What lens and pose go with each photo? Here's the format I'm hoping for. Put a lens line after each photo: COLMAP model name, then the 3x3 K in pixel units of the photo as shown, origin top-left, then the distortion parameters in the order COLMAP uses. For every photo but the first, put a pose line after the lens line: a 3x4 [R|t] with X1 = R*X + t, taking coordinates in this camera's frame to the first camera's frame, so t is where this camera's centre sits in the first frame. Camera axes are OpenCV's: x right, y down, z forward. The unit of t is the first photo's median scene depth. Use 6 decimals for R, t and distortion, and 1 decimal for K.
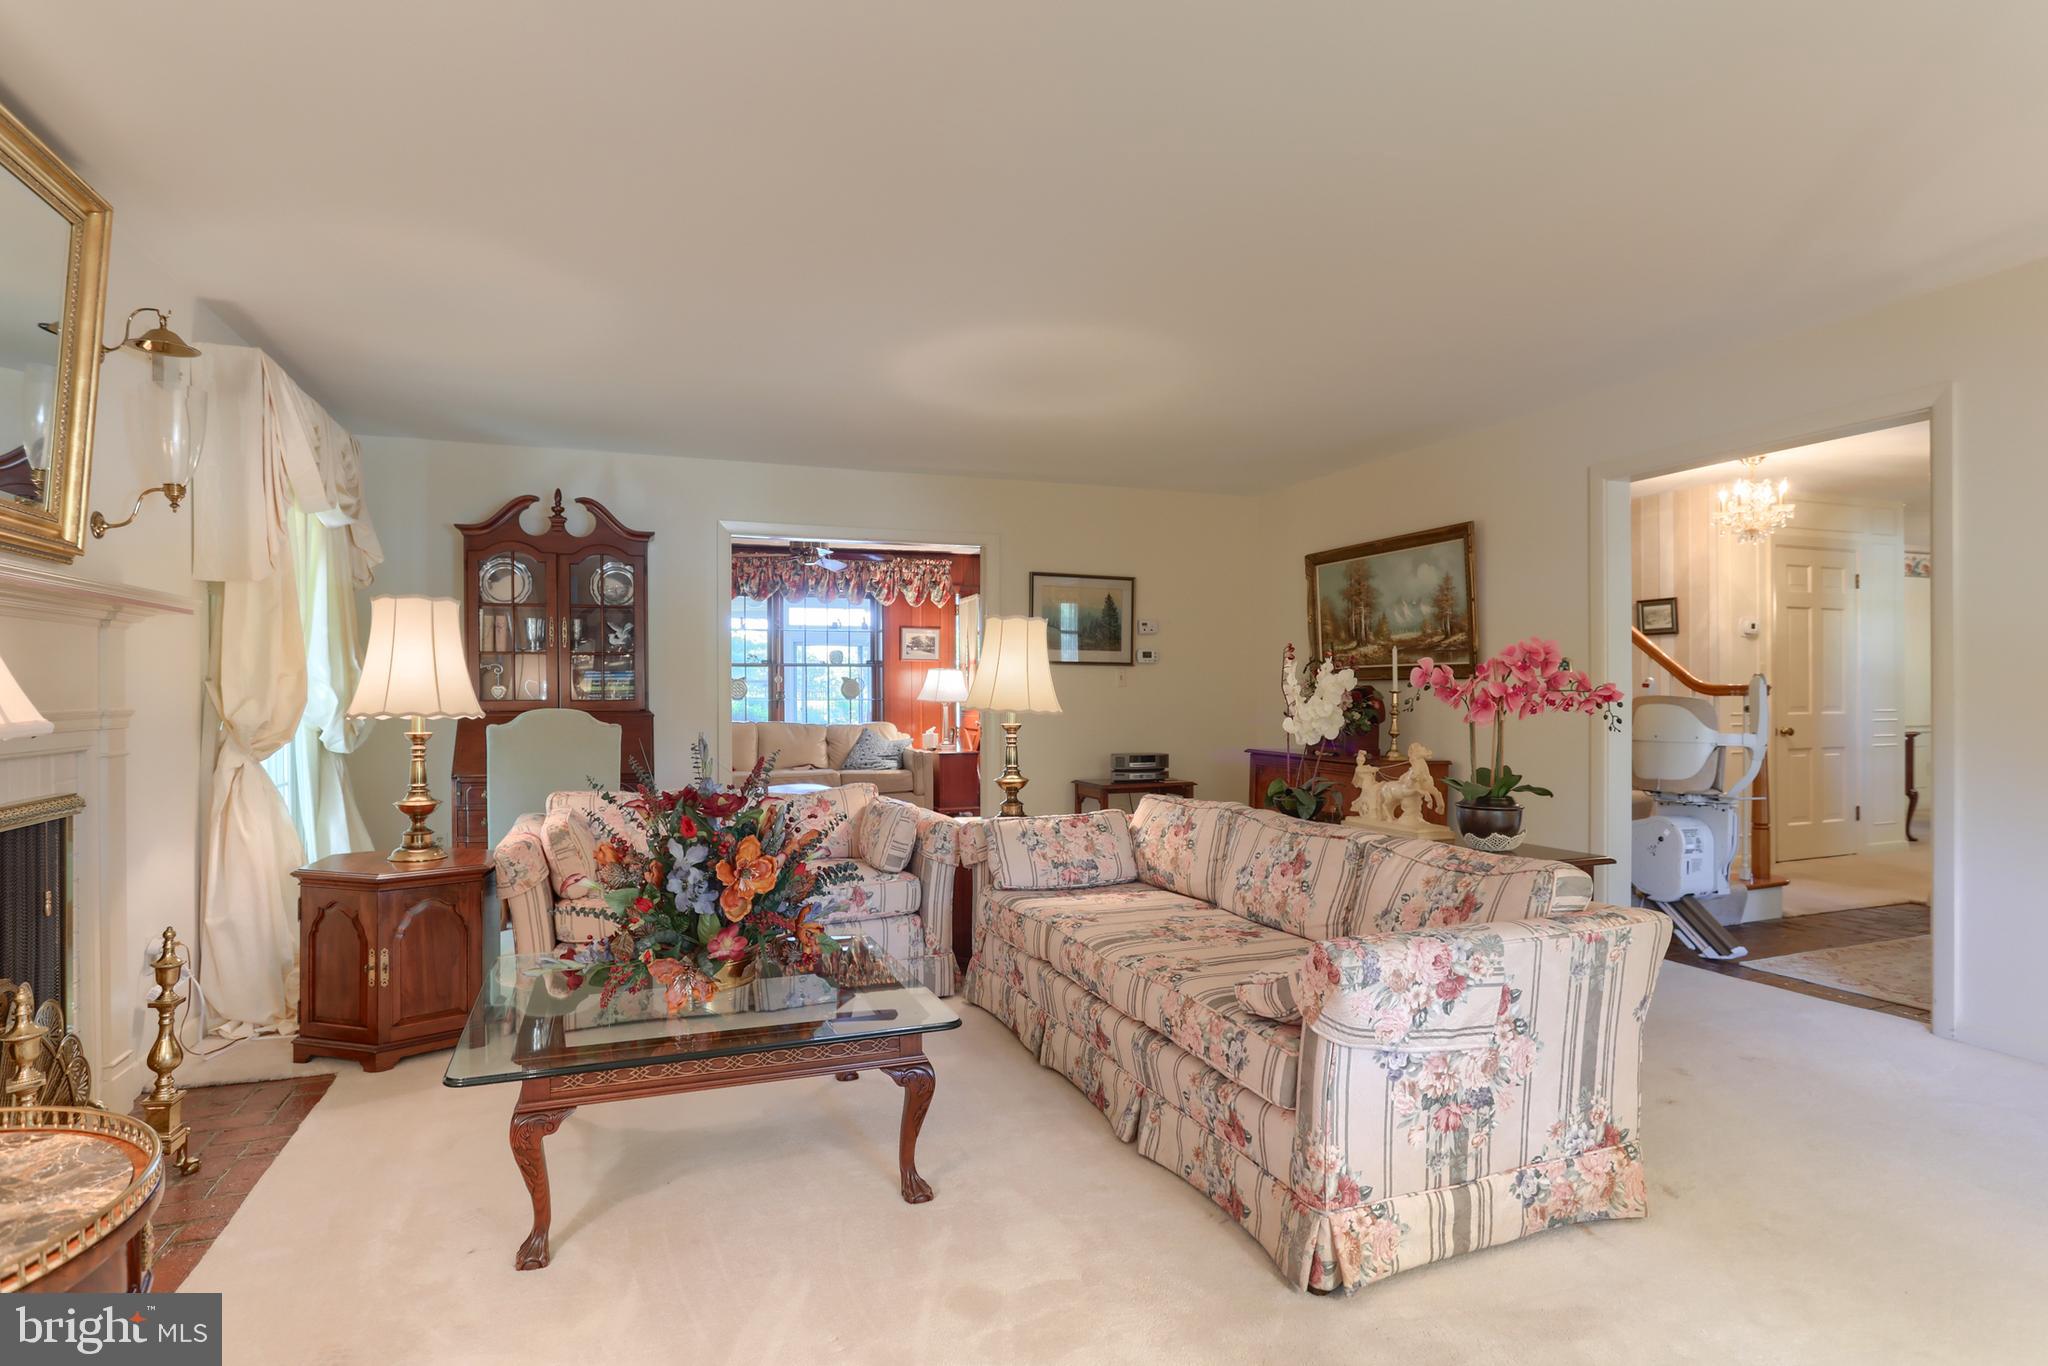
lens RADIAL K [[1104.1, 0, 1024.0], [0, 1104.1, 683.0], [0, 0, 1]] dist [-0.000284, 0.000737]
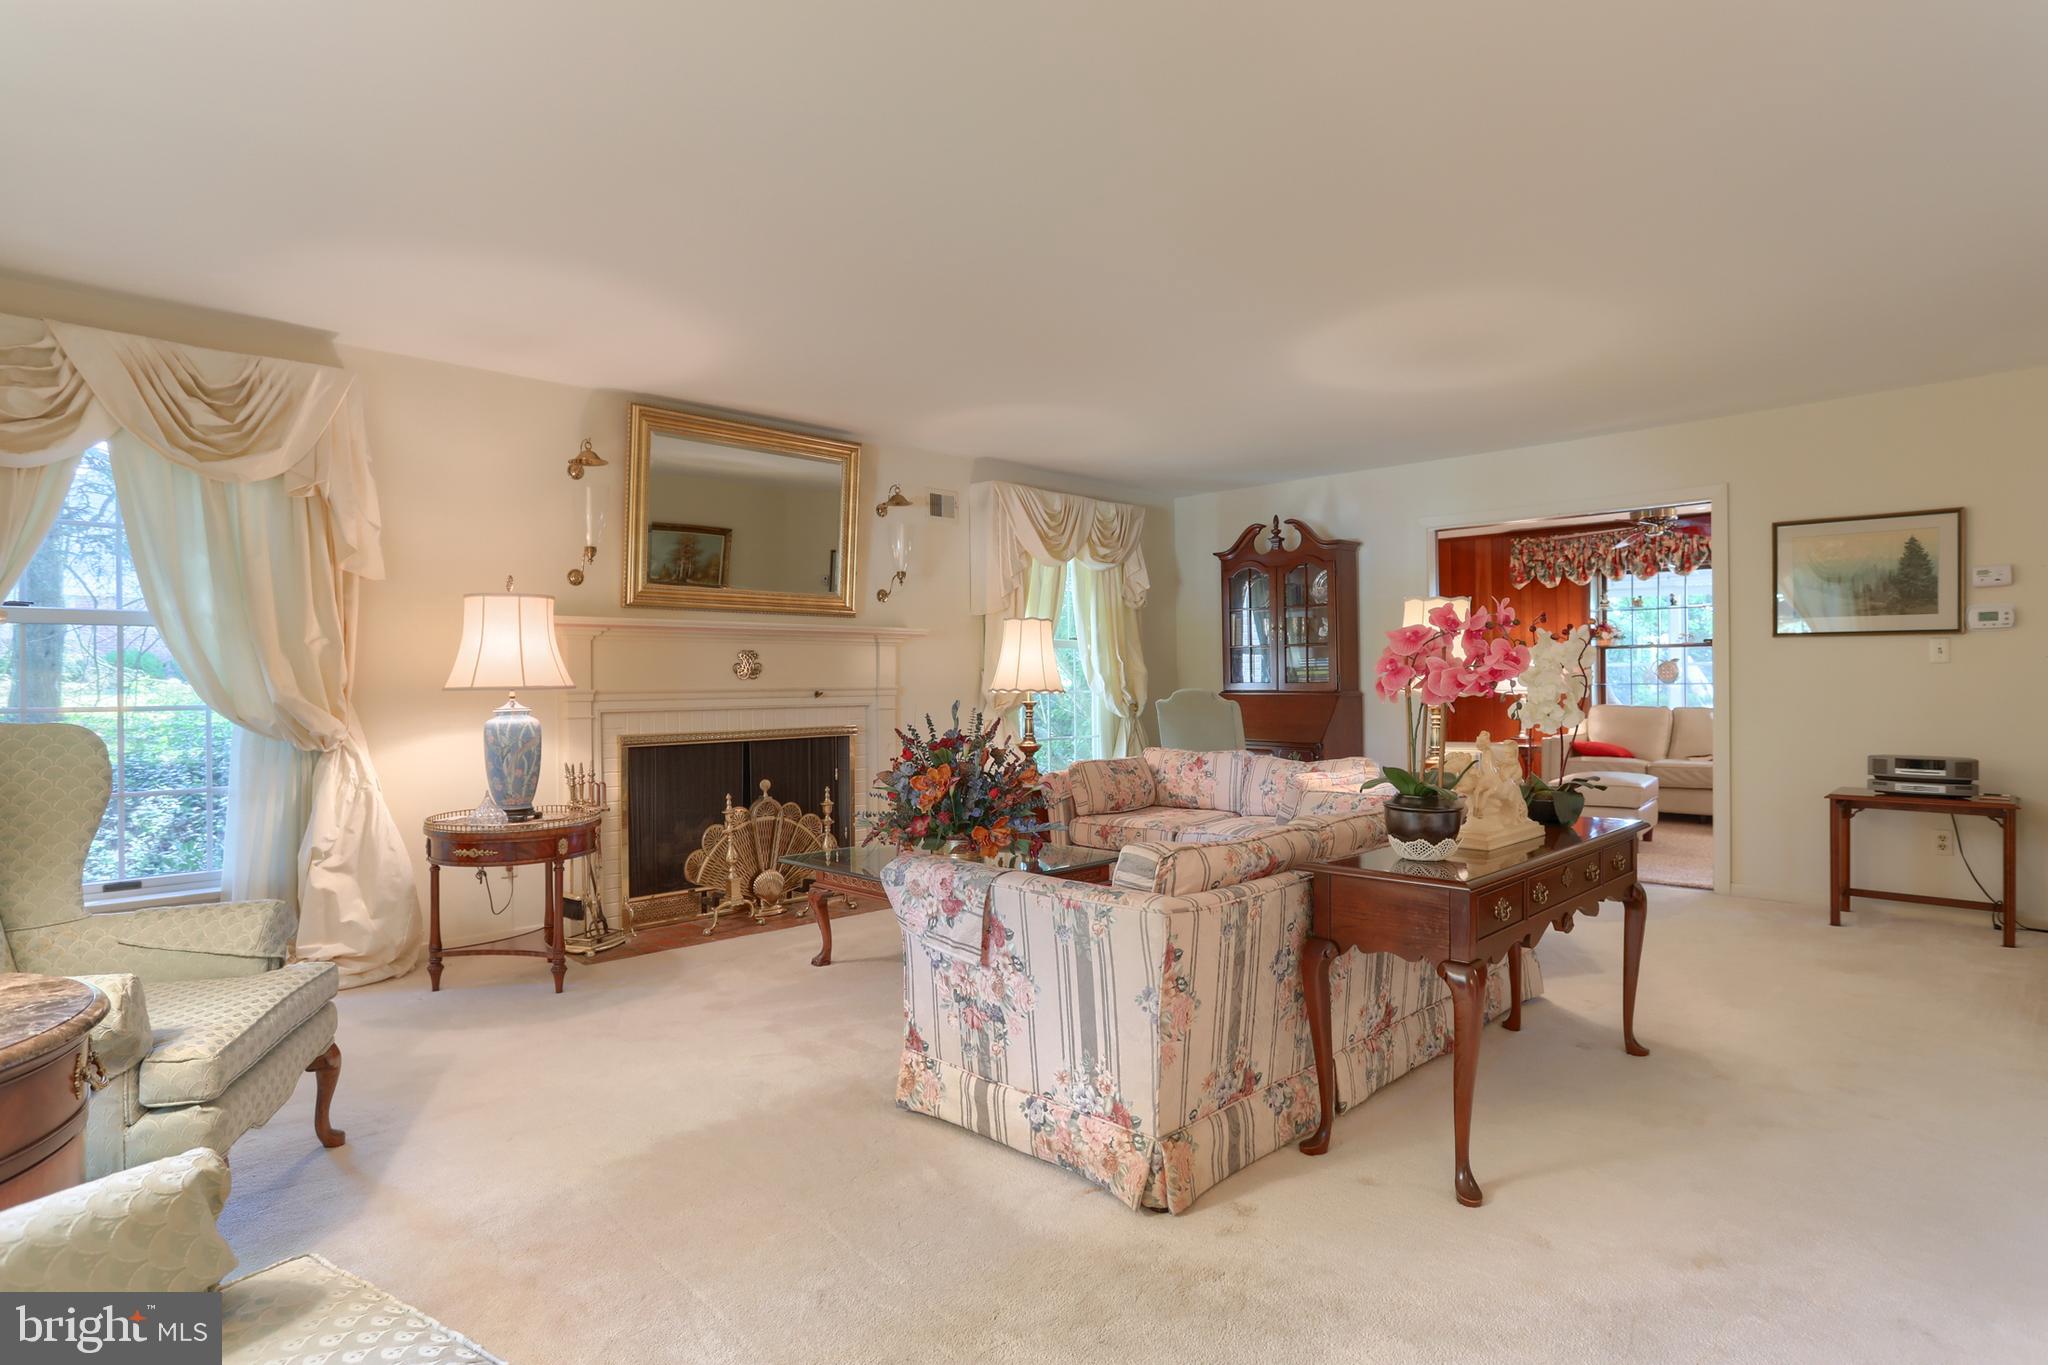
lens RADIAL K [[1039.5, 0, 1024.0], [0, 1039.5, 682.5], [0, 0, 1]] dist [-0.000448, -0.000128]
pose [[0.404267, 0.005907, -0.914622, 1.397782], [0.008675, 0.999909, 0.010293, 0.011108], [0.914600, -0.012095, 0.404180, 0.566770]]
